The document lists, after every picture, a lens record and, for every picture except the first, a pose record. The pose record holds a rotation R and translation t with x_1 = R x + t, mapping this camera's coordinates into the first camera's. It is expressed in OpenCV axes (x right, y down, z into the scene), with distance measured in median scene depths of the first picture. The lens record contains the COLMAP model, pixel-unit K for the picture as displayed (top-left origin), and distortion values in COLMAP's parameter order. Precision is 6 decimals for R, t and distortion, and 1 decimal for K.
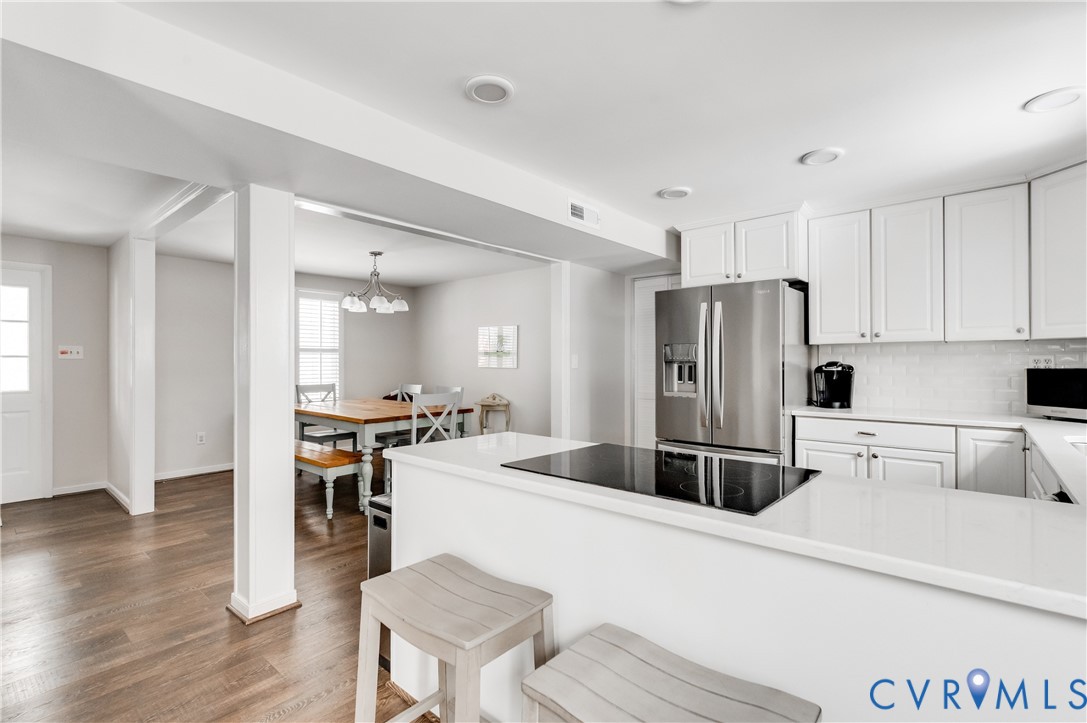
lens RADIAL K [[500.3, 0, 545.3], [0, 500.3, 360.8], [0, 0, 1]] dist [-0.005151, -0.001294]
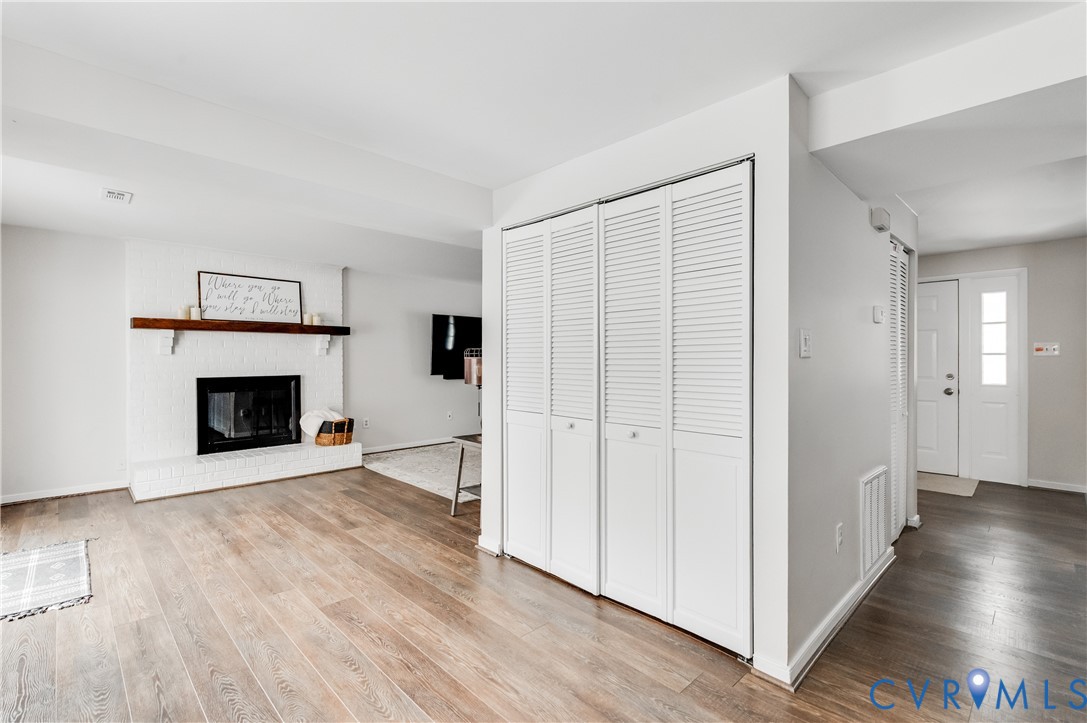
lens RADIAL K [[500.3, 0, 545.6], [0, 500.3, 360.7], [0, 0, 1]] dist [-0.005151, -0.001294]
pose [[-0.080955, 0.006371, -0.996697, 0.143306], [0.004955, 0.999970, 0.005989, -0.004782], [0.996705, -0.004453, -0.080984, 0.065686]]
